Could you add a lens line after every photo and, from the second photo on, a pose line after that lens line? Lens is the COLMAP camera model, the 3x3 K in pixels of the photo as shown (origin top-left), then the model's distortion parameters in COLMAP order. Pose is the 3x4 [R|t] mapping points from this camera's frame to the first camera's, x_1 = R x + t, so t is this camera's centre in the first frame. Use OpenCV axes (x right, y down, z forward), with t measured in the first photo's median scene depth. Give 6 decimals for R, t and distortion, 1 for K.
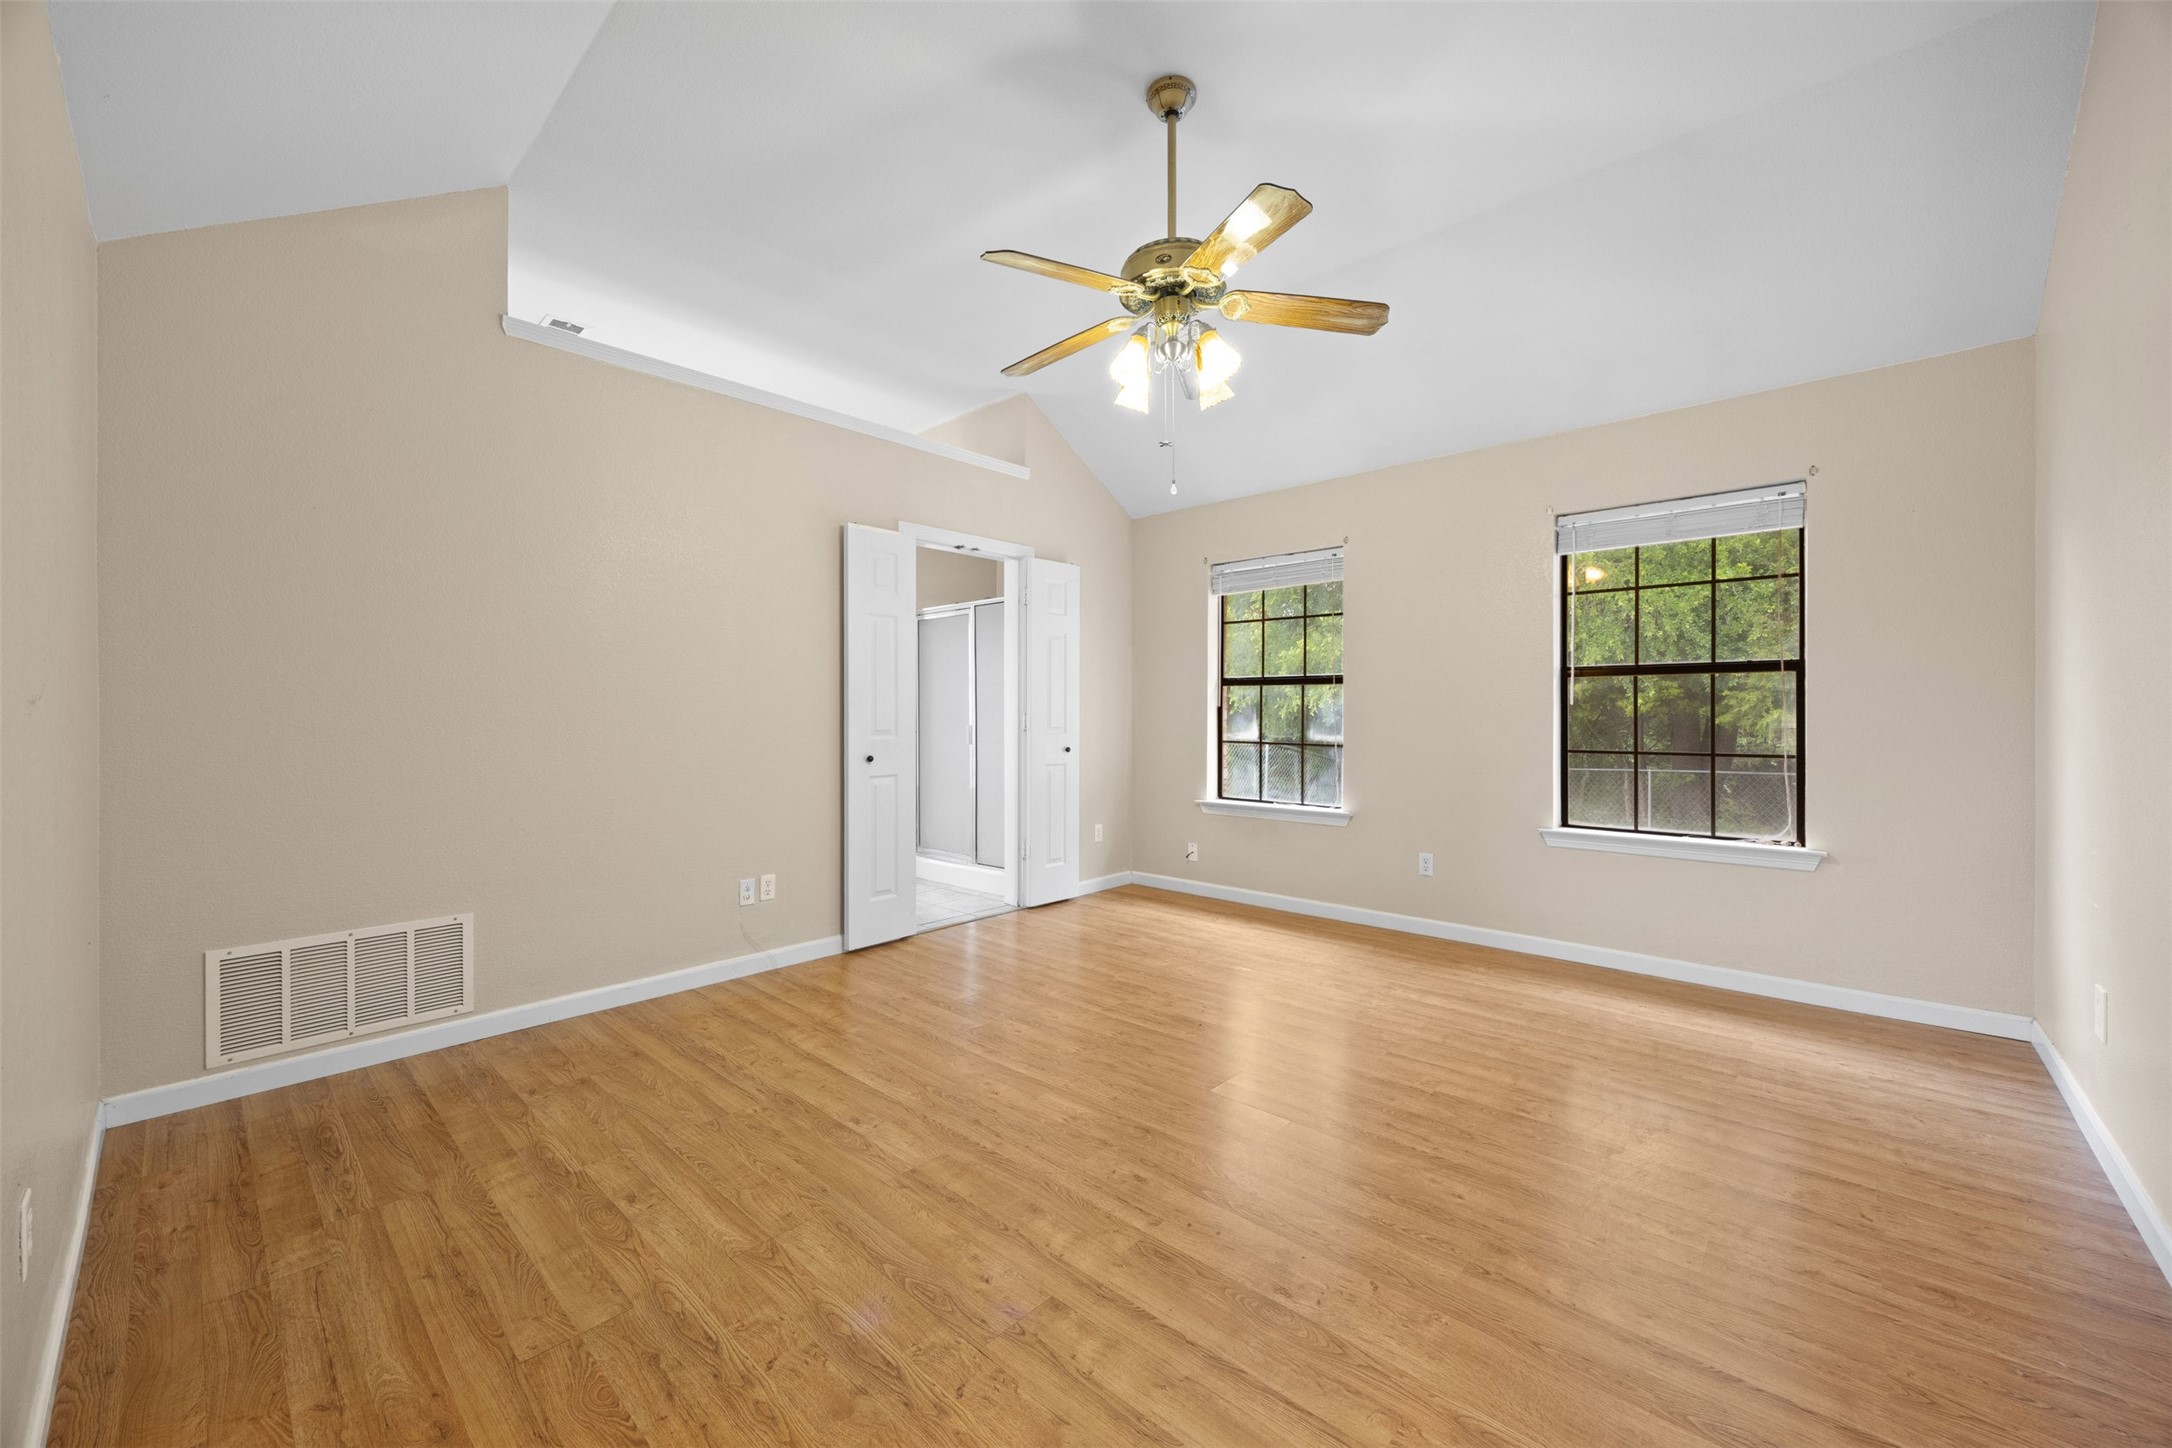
lens RADIAL K [[831.7, 0, 1085.7], [0, 831.7, 715.5], [0, 0, 1]] dist [-0.001937, -0.000413]
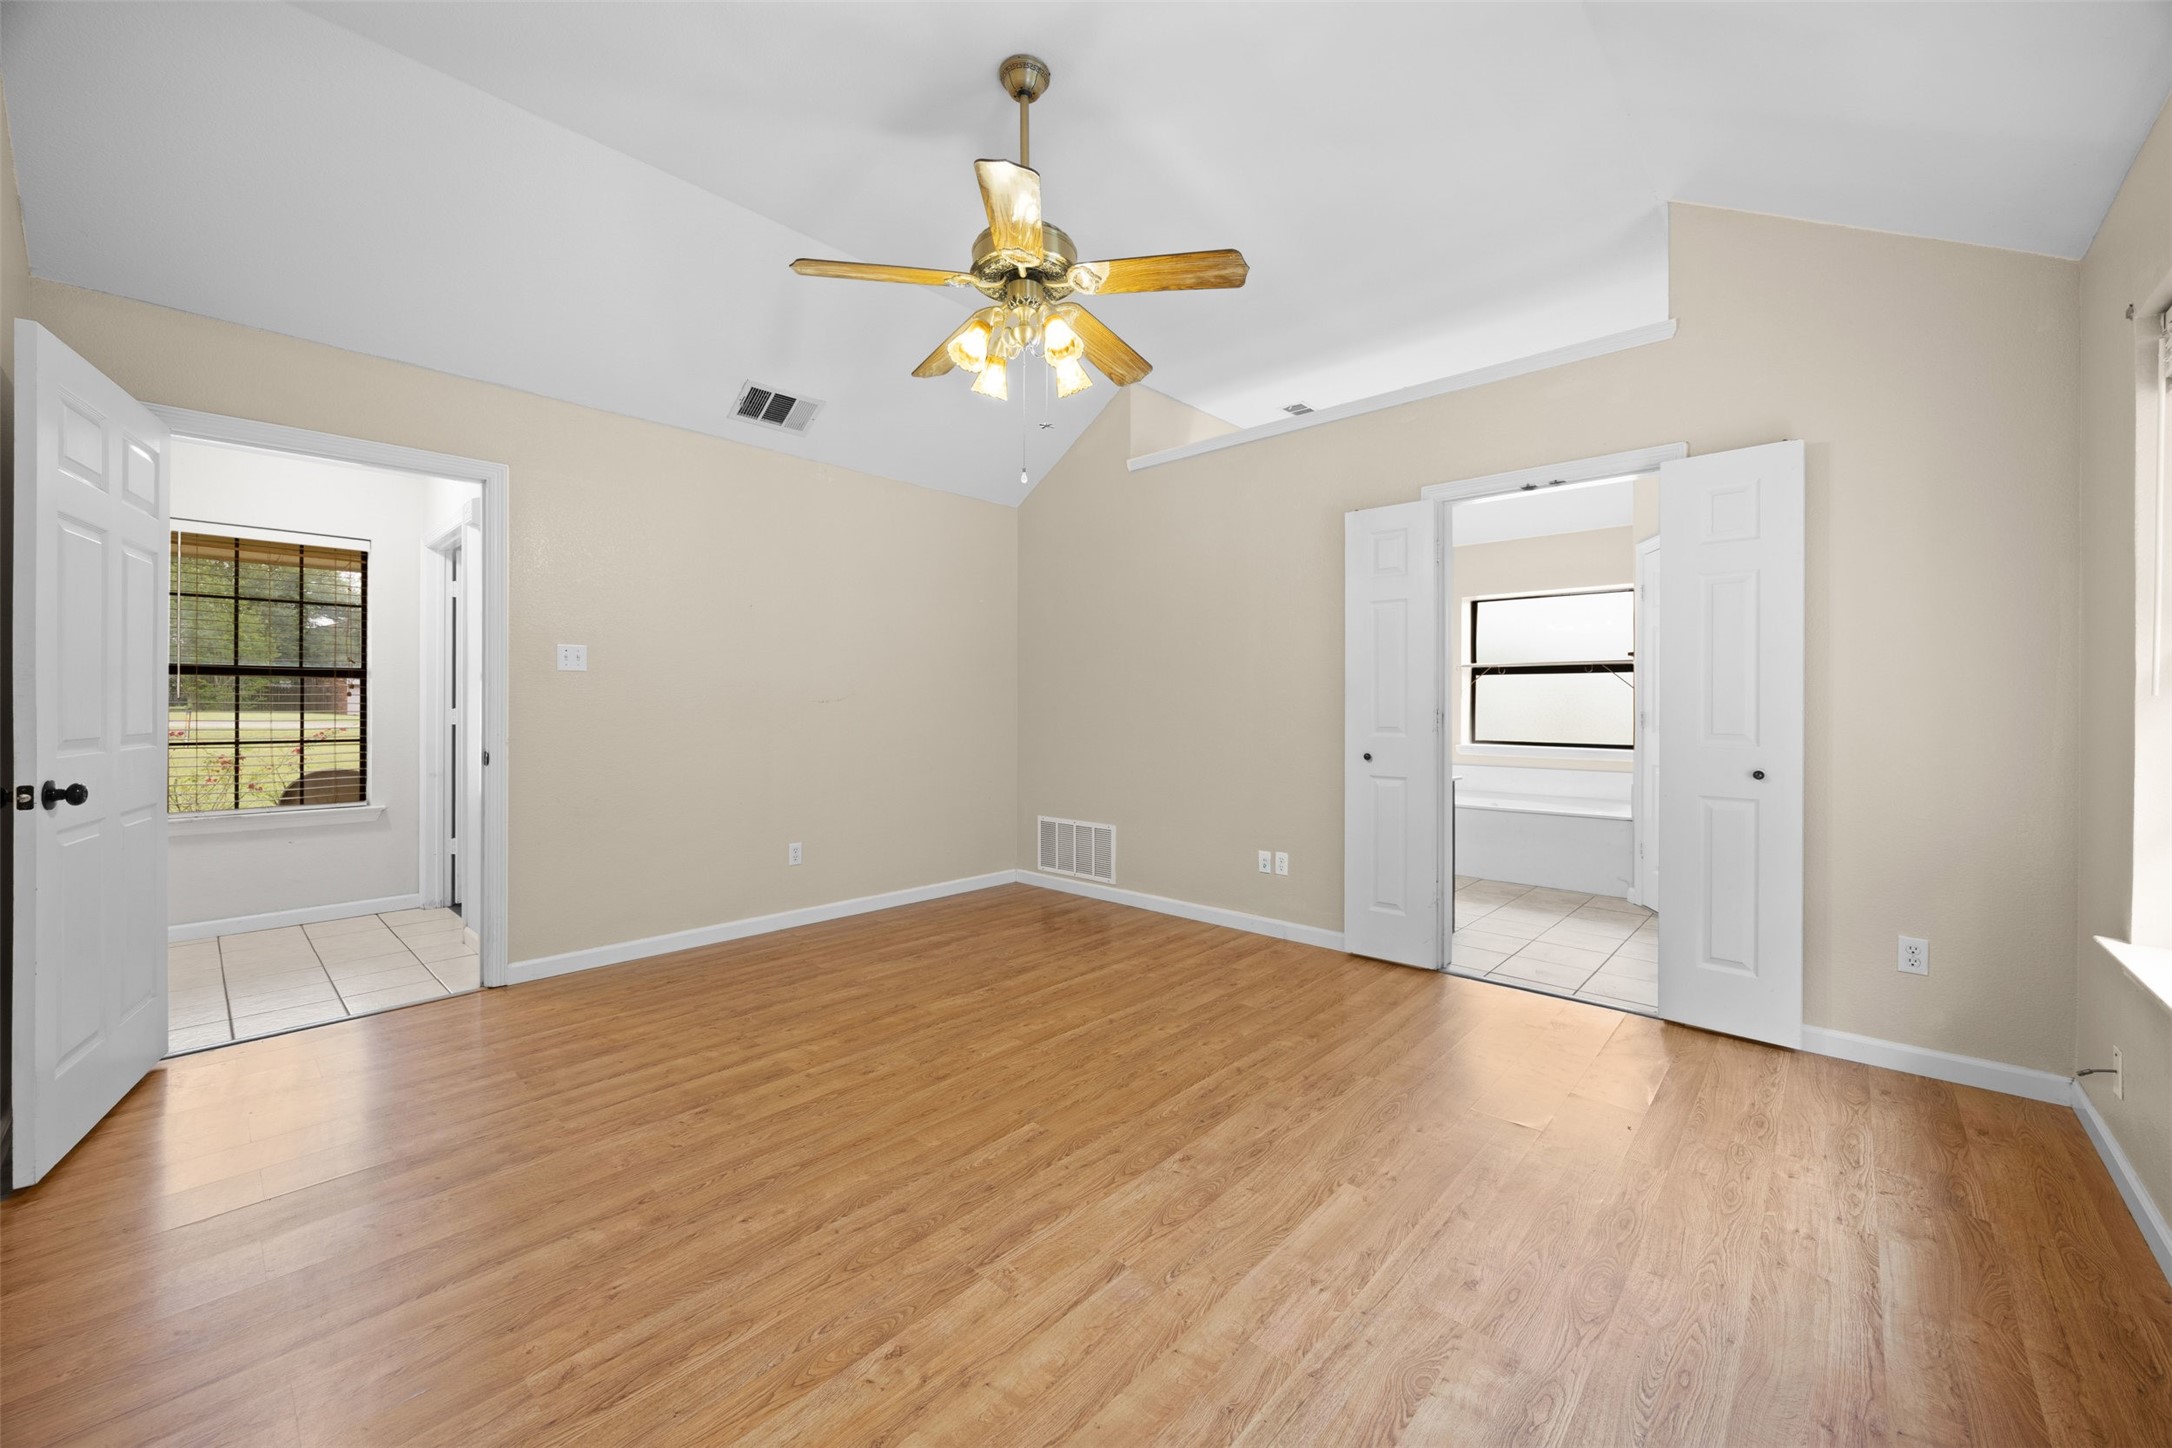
lens RADIAL K [[831.7, 0, 1076.3], [0, 831.7, 710.7], [0, 0, 1]] dist [-0.001937, -0.000413]
pose [[-0.012643, 0.005470, -0.999905, 1.089264], [-0.006206, 0.999965, 0.005549, -0.005357], [0.999901, 0.006275, -0.012609, 1.089563]]
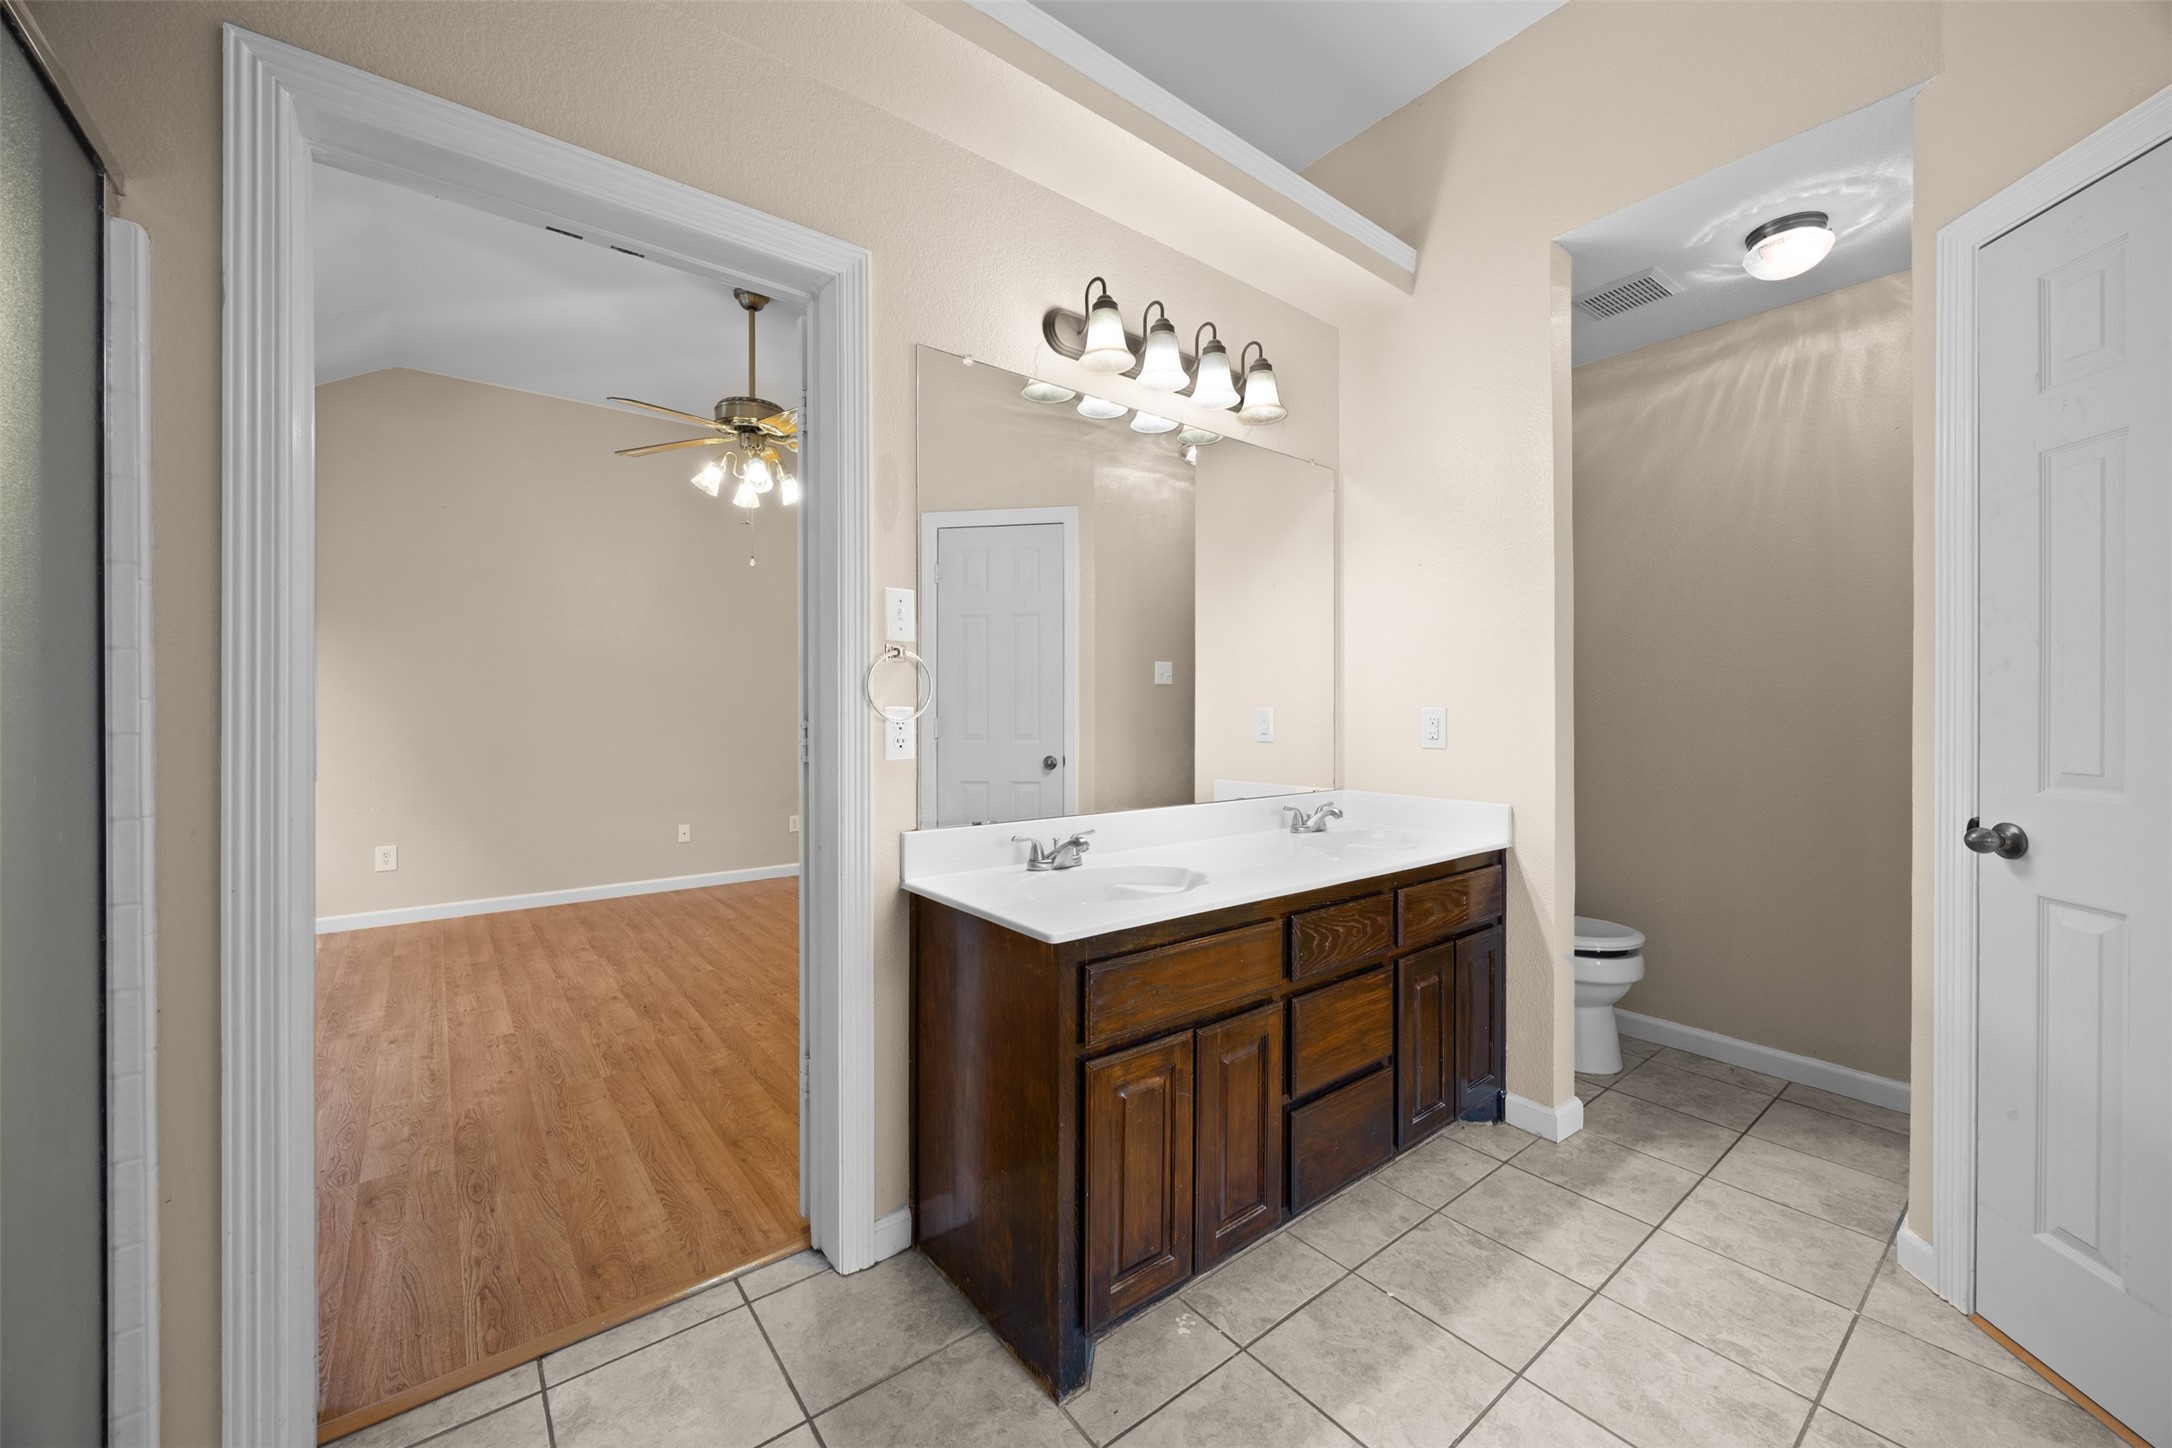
lens RADIAL K [[831.7, 0, 1078.8], [0, 831.7, 714.1], [0, 0, 1]] dist [-0.001937, -0.000413]
pose [[-0.985270, 0.003162, 0.170978, -0.718042], [0.004952, 0.999937, 0.010044, -0.009948], [-0.170935, 0.010742, -0.985224, 2.372559]]
